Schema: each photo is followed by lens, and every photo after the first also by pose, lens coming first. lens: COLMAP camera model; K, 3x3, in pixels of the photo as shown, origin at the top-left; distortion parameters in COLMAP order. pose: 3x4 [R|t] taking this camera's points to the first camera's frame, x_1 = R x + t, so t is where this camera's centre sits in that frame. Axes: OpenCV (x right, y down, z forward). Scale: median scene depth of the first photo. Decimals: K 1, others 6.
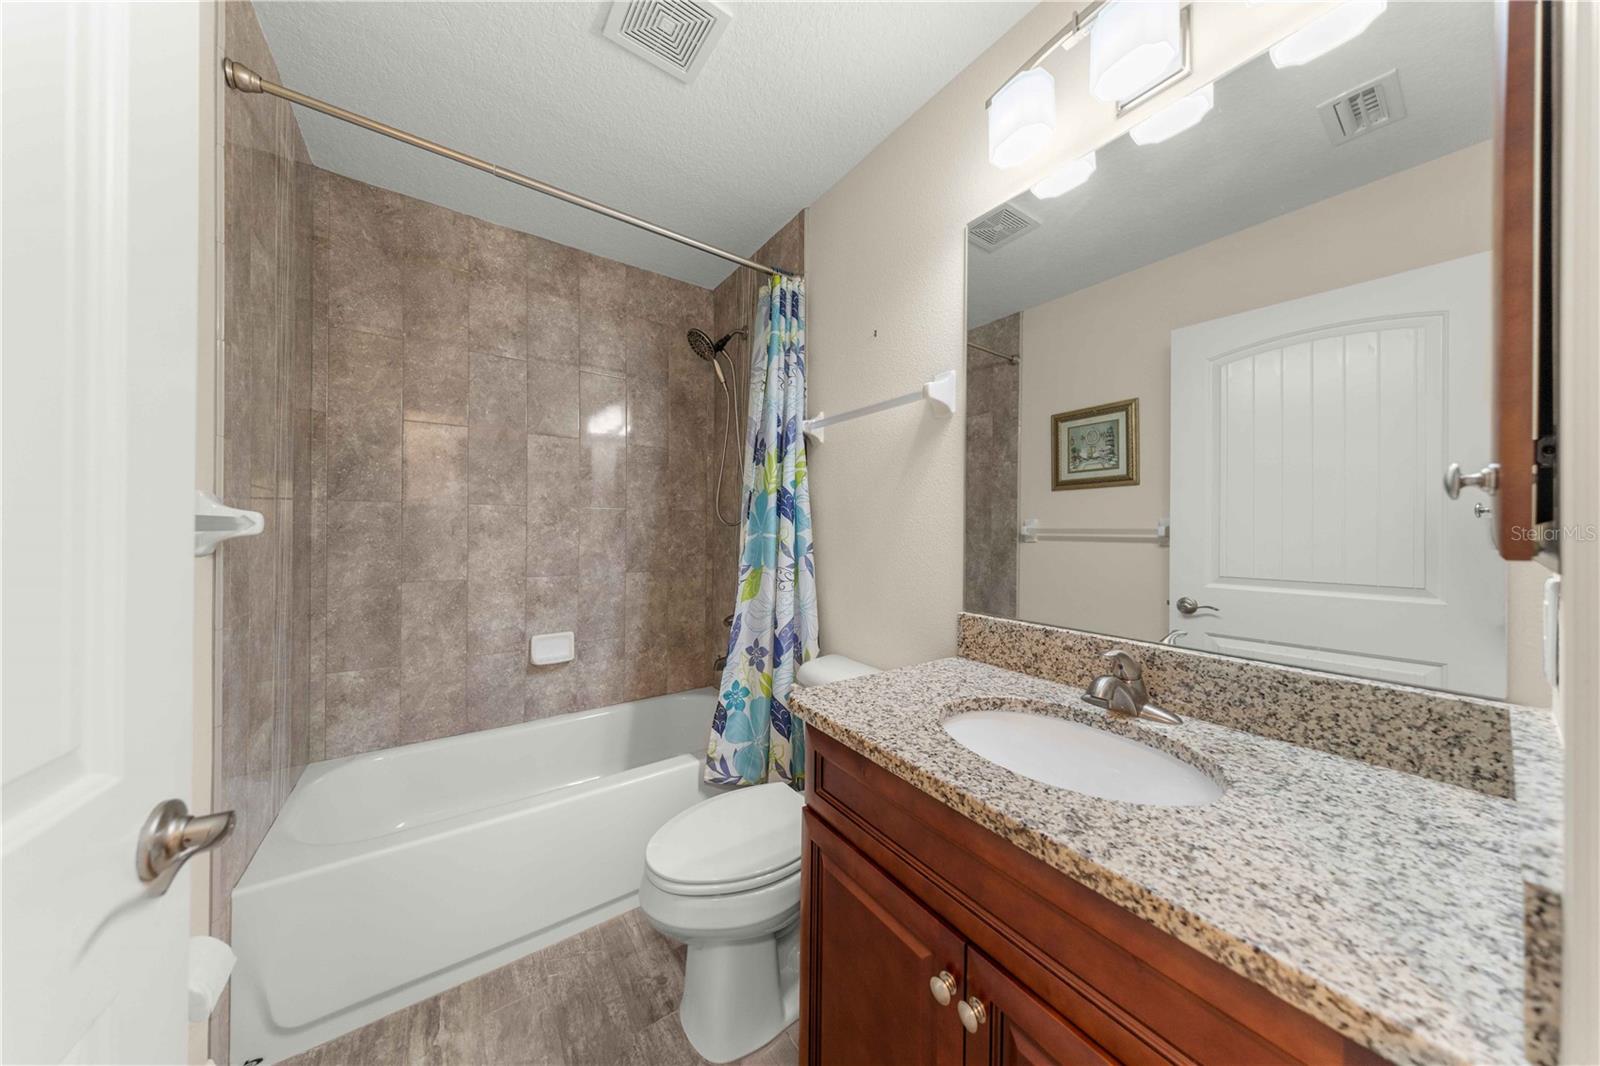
lens RADIAL K [[492.2, 0, 802.6], [0, 492.2, 527.3], [0, 0, 1]] dist [0.011842, -0.004227]
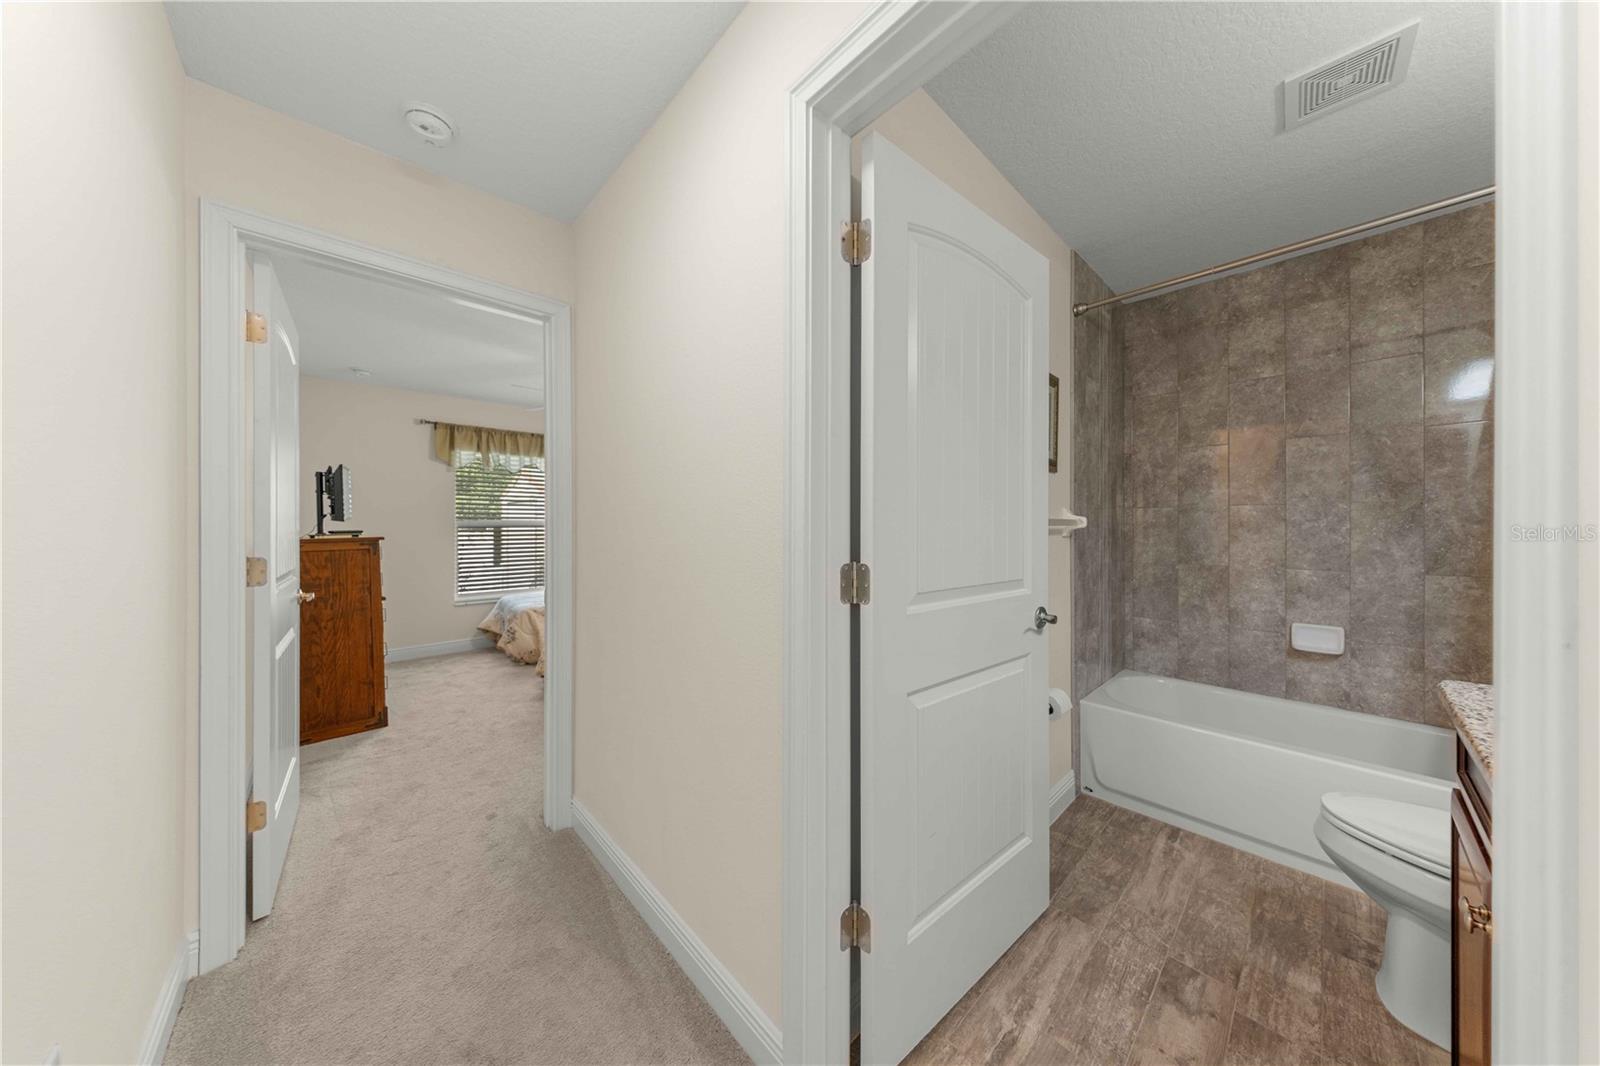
lens RADIAL K [[492.2, 0, 802.6], [0, 492.2, 527.3], [0, 0, 1]] dist [0.011842, -0.004227]
pose [[0.139138, -0.003985, -0.990265, 0.417100], [0.004356, 0.999985, -0.003412, 0.007592], [0.990263, -0.003839, 0.139153, -0.245195]]
